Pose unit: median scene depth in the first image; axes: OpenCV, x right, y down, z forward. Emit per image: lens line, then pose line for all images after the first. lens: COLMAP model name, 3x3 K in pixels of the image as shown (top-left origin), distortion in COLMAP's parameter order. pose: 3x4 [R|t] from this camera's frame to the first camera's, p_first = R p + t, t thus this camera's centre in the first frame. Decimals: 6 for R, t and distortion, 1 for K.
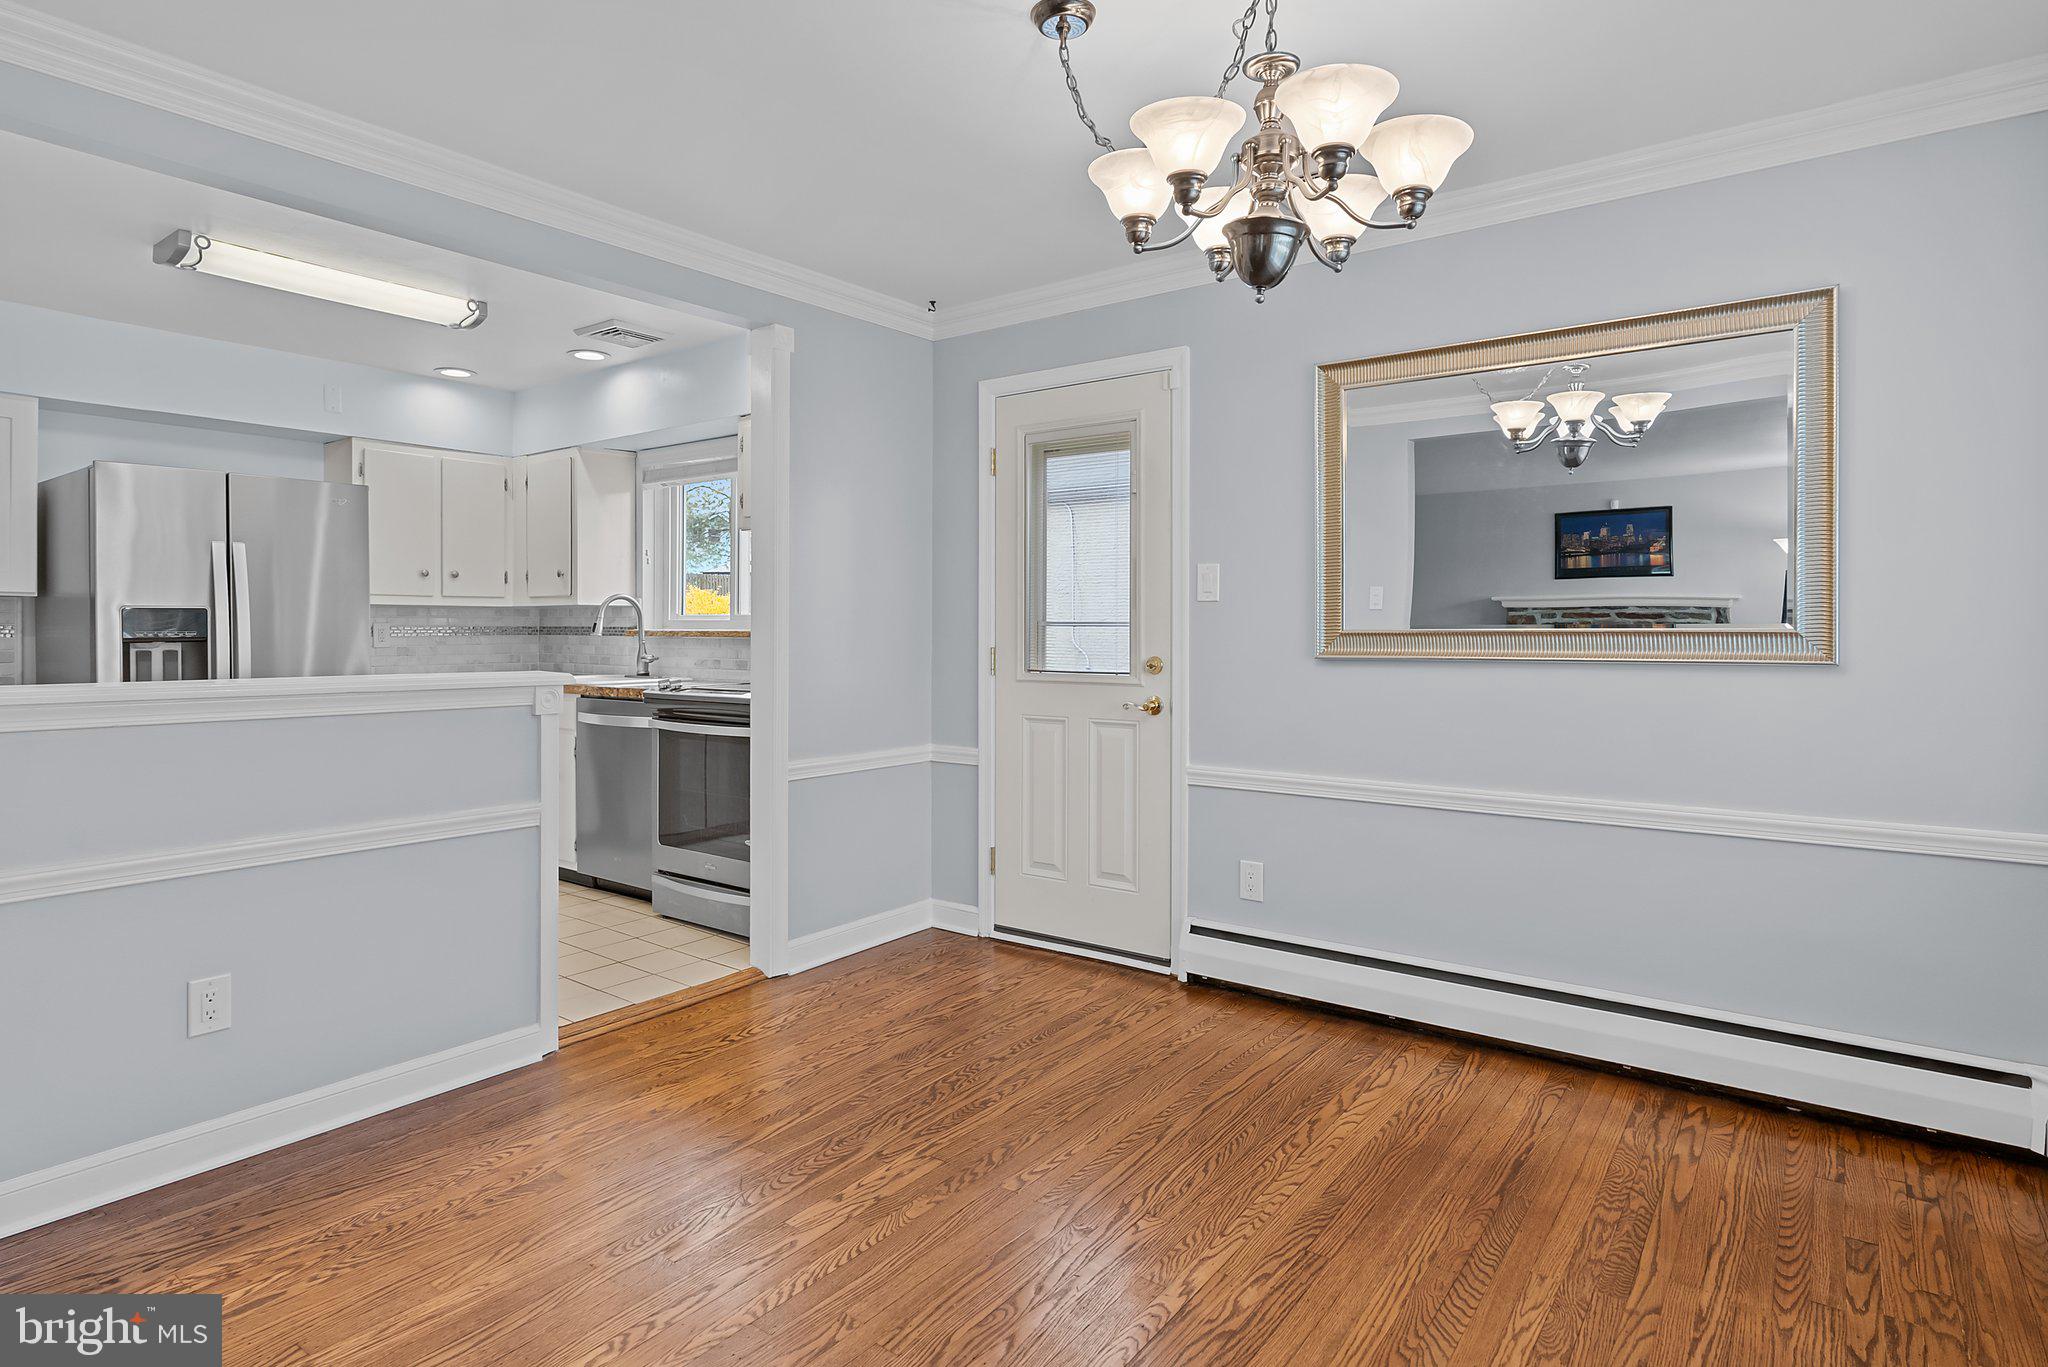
lens RADIAL K [[1079.9, 0, 1032.9], [0, 1079.9, 635.6], [0, 0, 1]] dist [-0.011152, 0.003877]
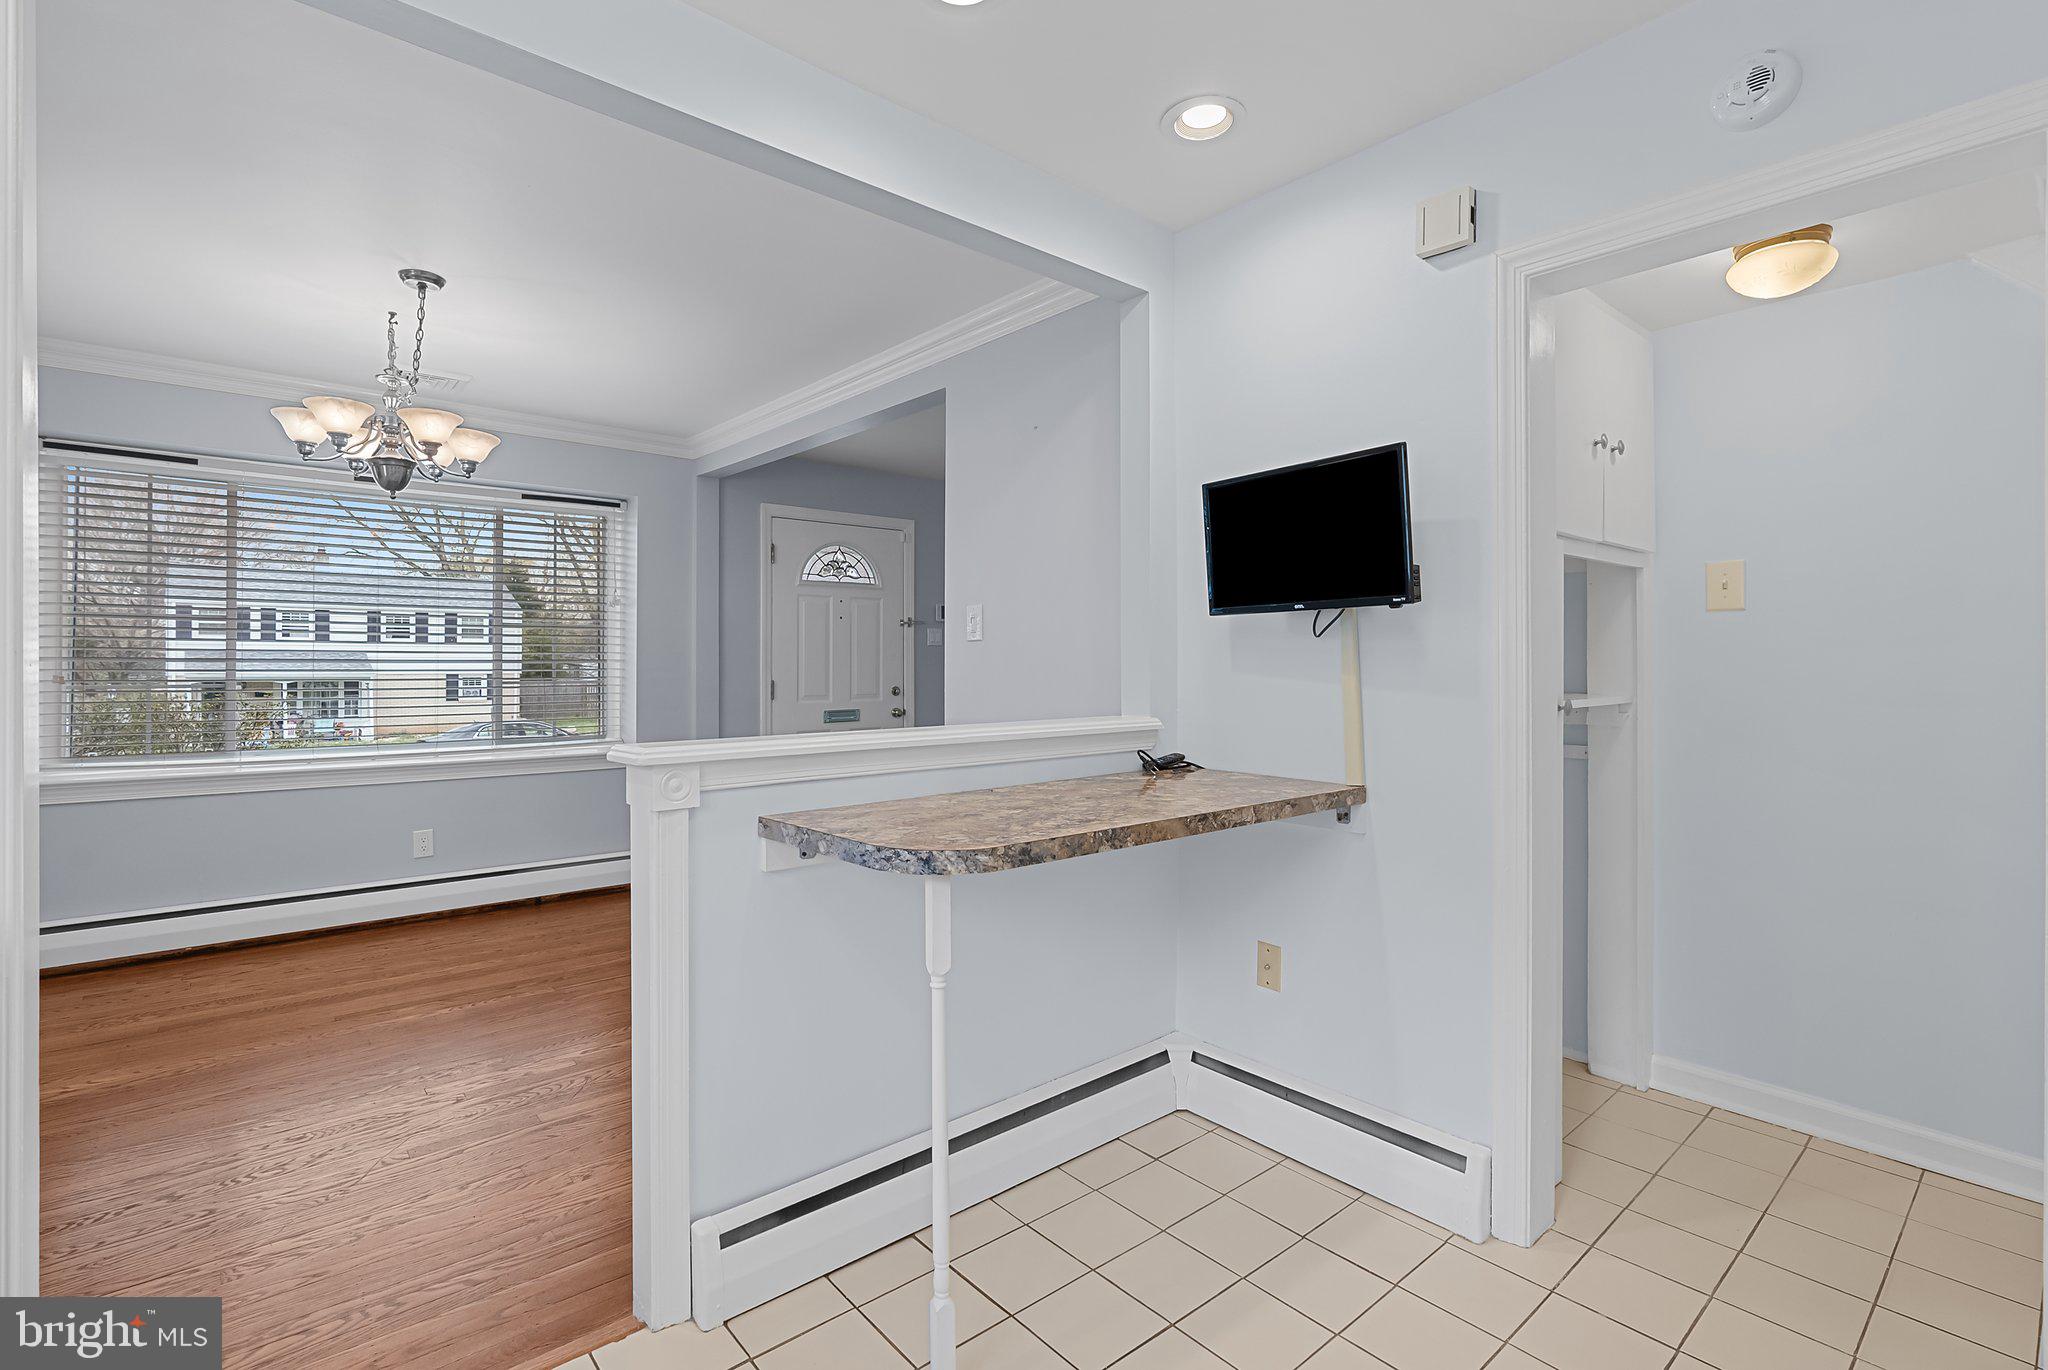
lens RADIAL K [[939.4, 0, 1031.9], [0, 939.4, 663.2], [0, 0, 1]] dist [-0.003236, -0.000270]
pose [[-0.975560, -0.003085, 0.219713, -0.671199], [-0.002276, 0.999990, 0.003936, -0.013959], [-0.219723, 0.003339, -0.975557, 1.258701]]
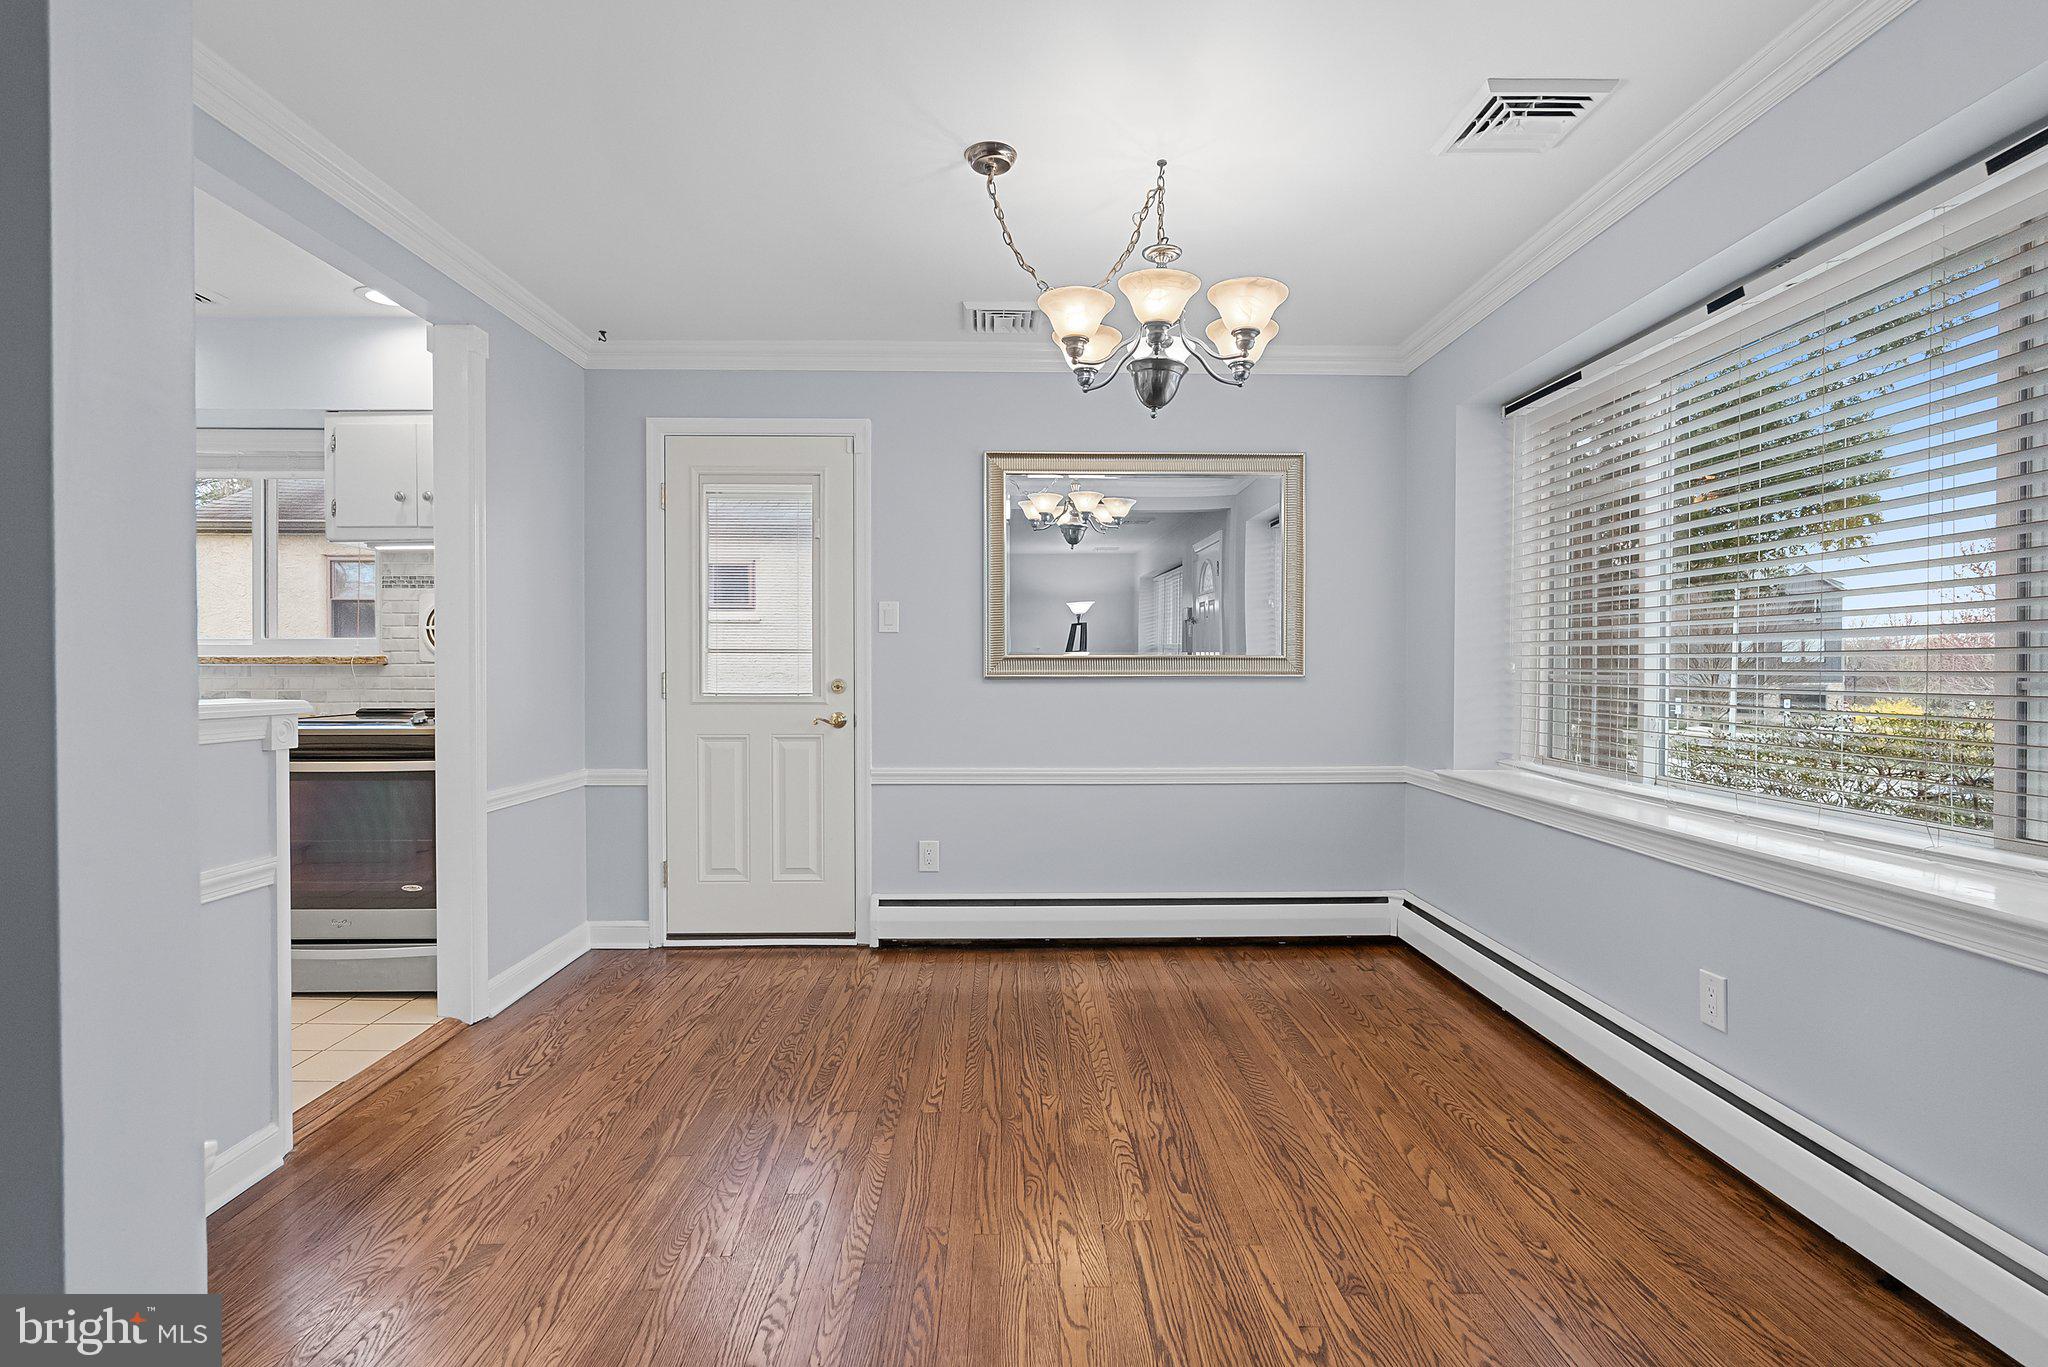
lens RADIAL K [[940.3, 0, 1024.0], [0, 940.3, 683.5], [0, 0, 1]] dist [-0.015338, 0.000220]
pose [[0.791123, -0.010547, 0.611566, -0.360135], [0.002915, 0.999905, 0.013474, 0.011592], [-0.611650, -0.008877, 0.791078, 0.067185]]
